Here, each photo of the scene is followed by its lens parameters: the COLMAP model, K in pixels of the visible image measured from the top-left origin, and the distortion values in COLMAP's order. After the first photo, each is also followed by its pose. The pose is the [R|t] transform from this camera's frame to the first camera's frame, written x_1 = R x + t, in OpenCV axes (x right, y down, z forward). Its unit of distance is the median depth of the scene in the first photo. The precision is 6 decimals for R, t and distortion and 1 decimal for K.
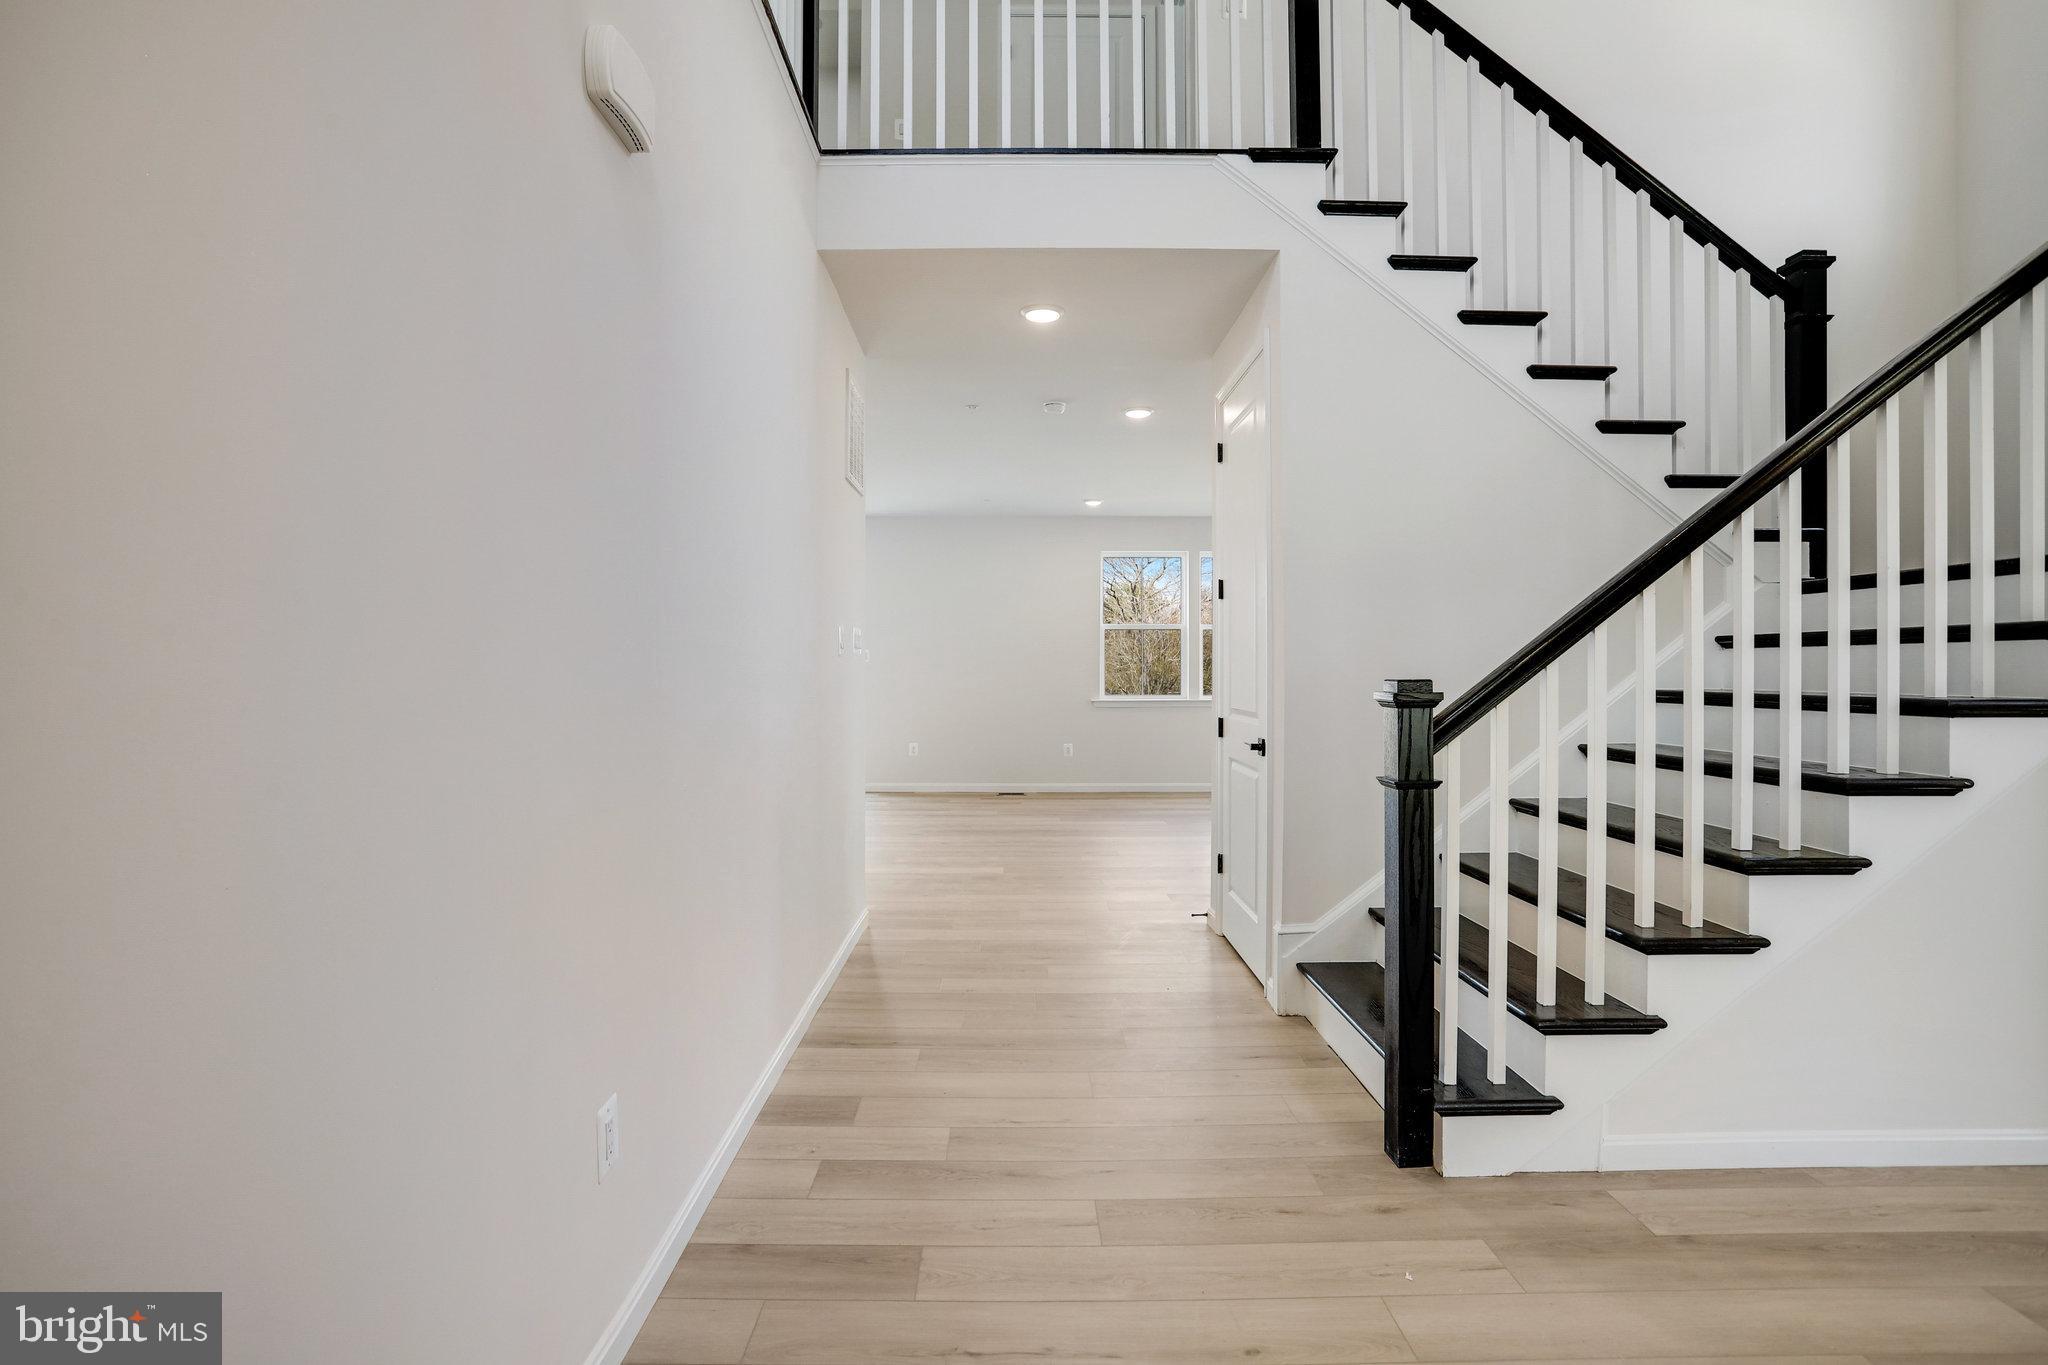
lens RADIAL K [[1014.8, 0, 1008.7], [0, 1014.8, 665.2], [0, 0, 1]] dist [-0.048617, 0.015704]
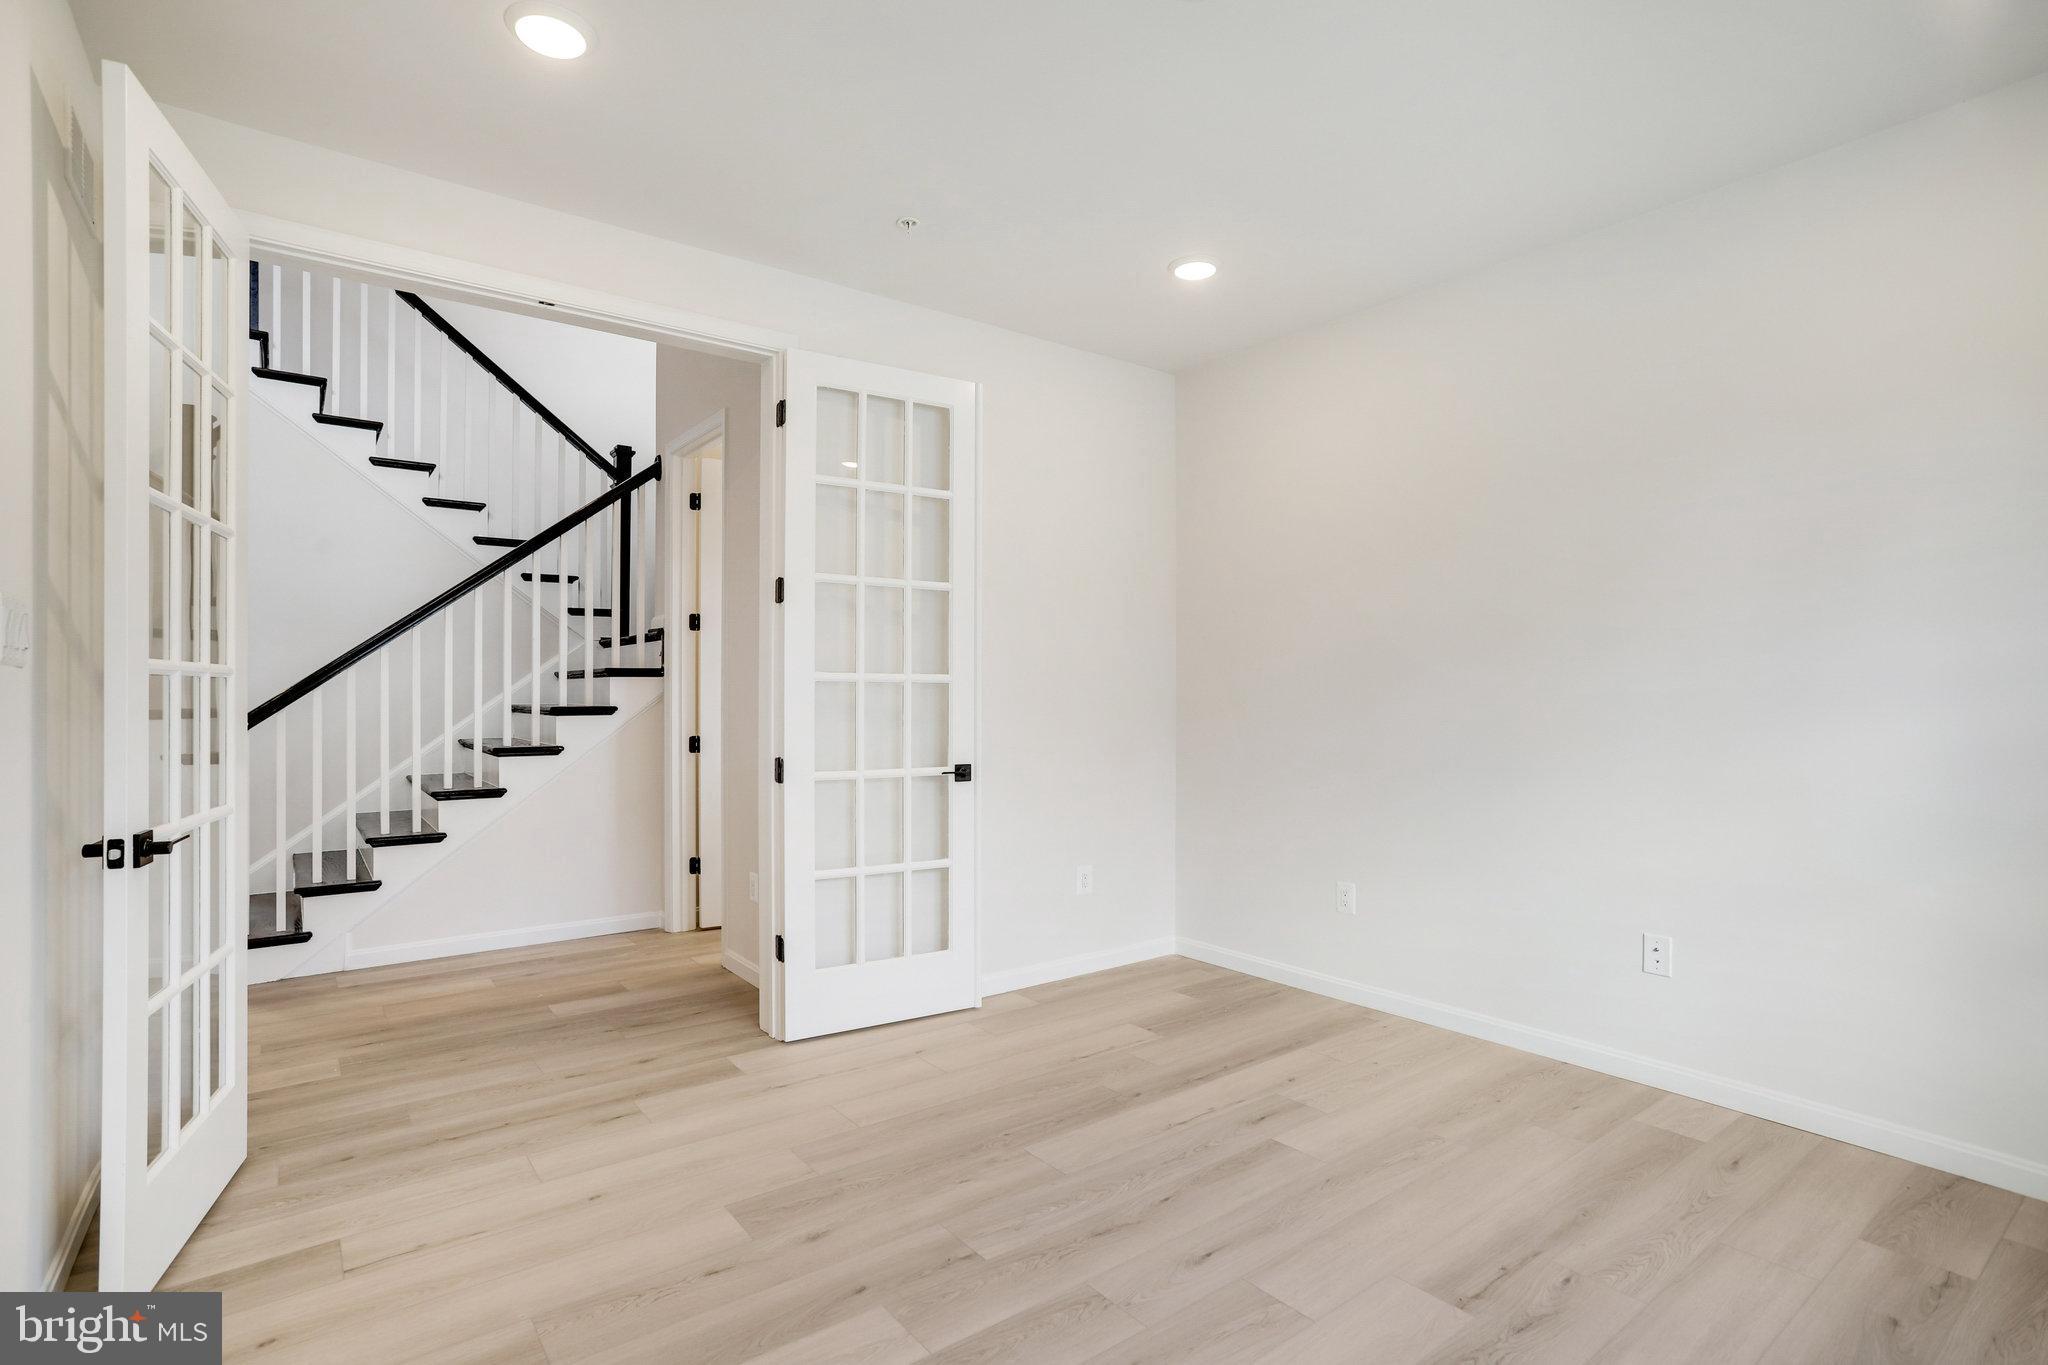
lens RADIAL K [[981.5, 0, 1033.2], [0, 981.5, 700.1], [0, 0, 1]] dist [-0.025421, 0.000819]
pose [[0.790851, -0.007487, 0.611963, 0.434453], [0.000431, 0.999932, 0.011677, -0.001866], [-0.612008, -0.008971, 0.790800, -0.985816]]
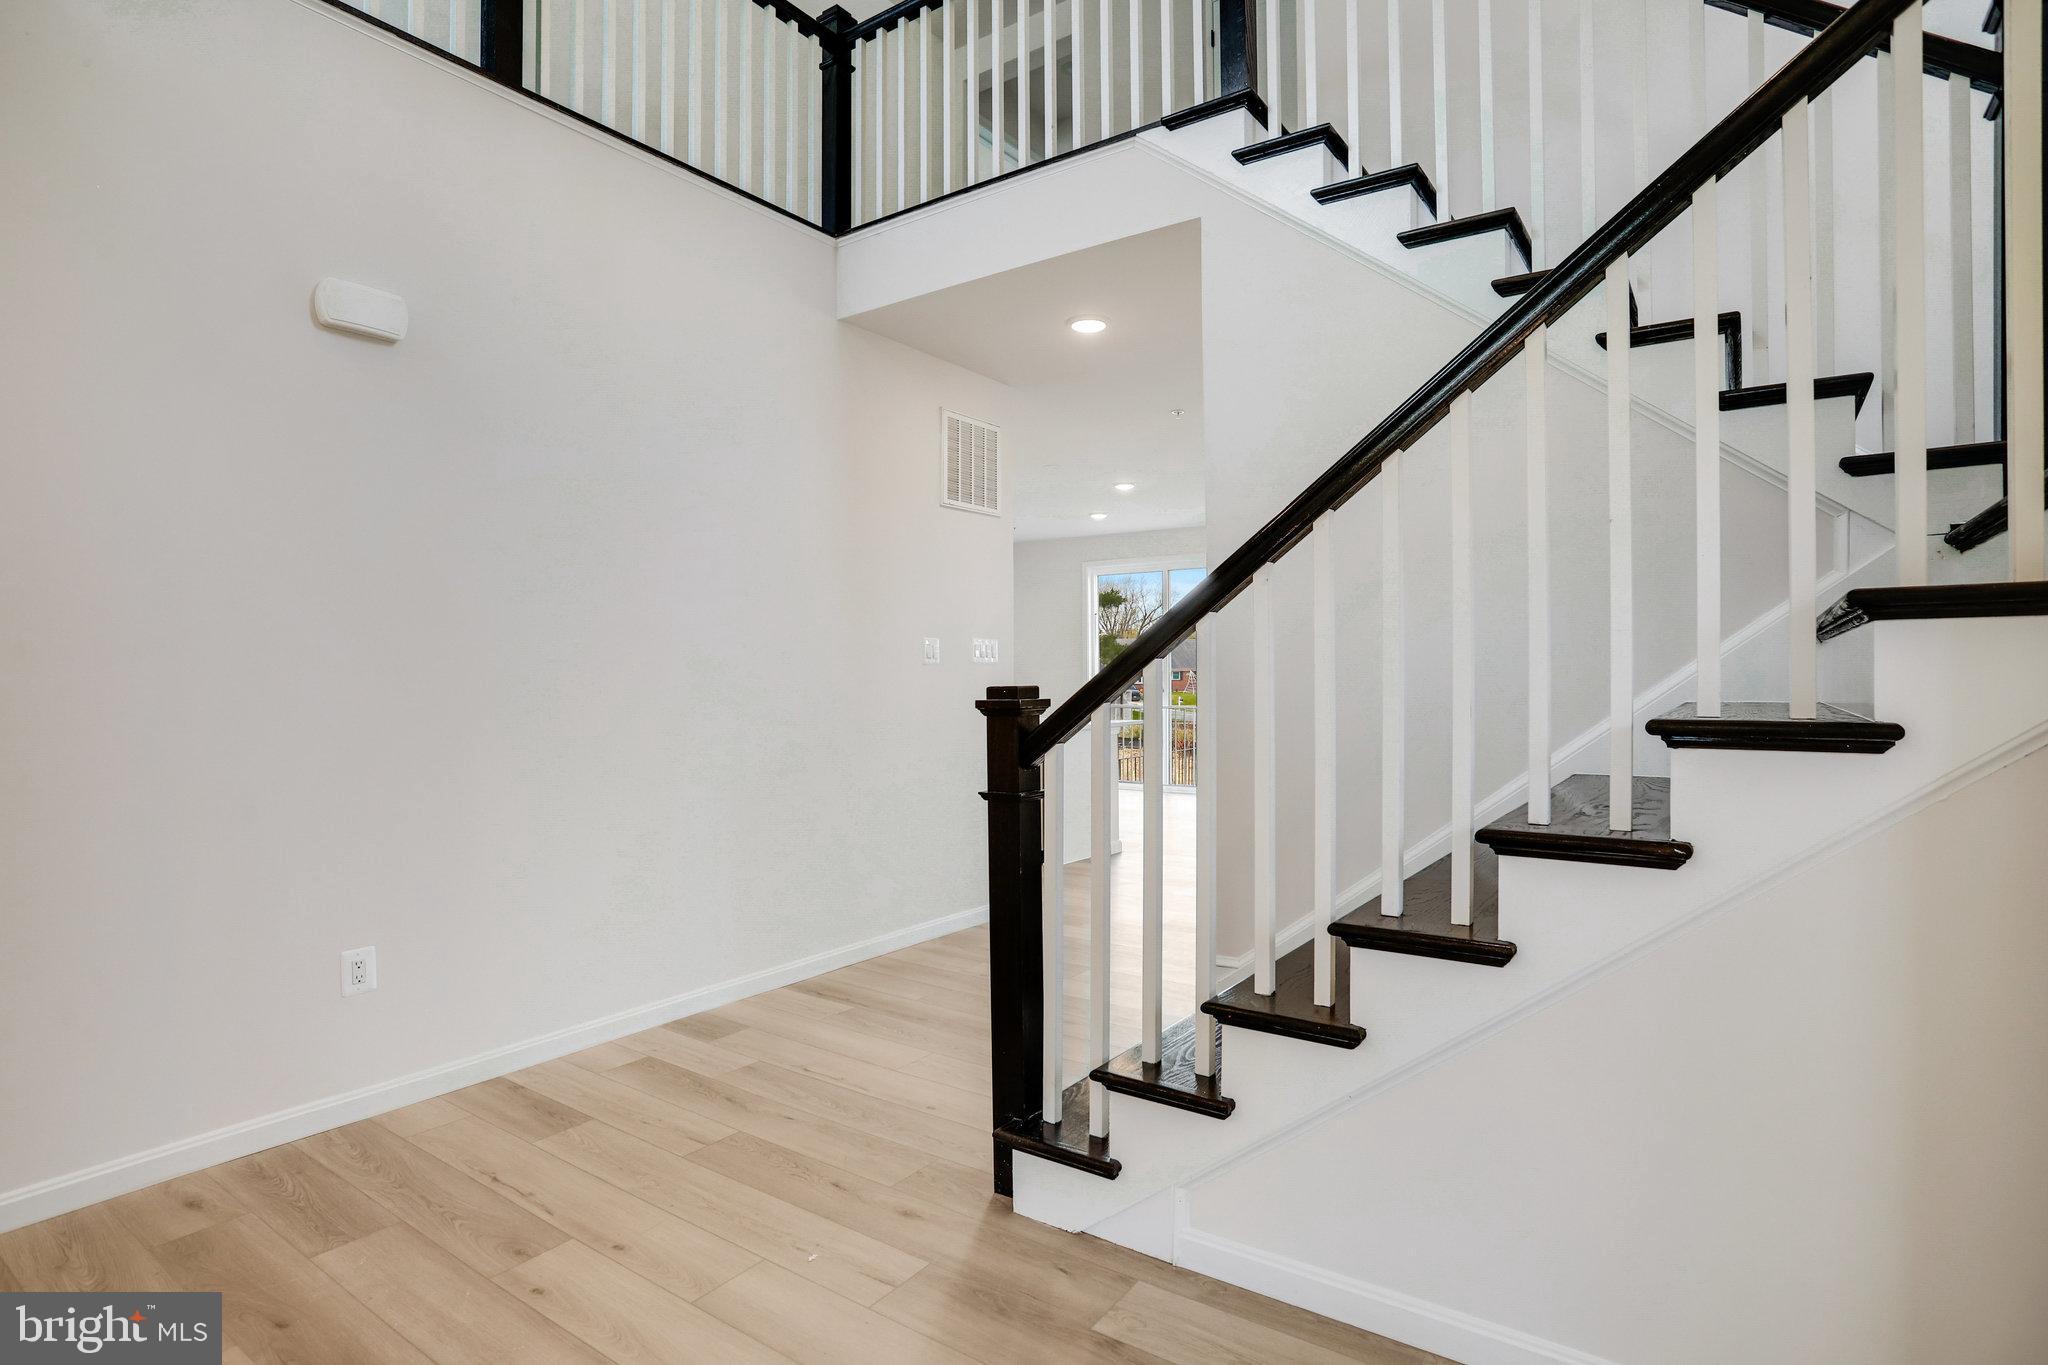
lens RADIAL K [[1014.8, 0, 1011.3], [0, 1014.8, 688.5], [0, 0, 1]] dist [-0.048617, 0.015704]
pose [[0.818784, 0.004837, -0.574082, 0.826486], [0.002015, 0.999934, 0.011299, 0.005764], [0.574099, -0.010408, 0.818720, 0.189906]]
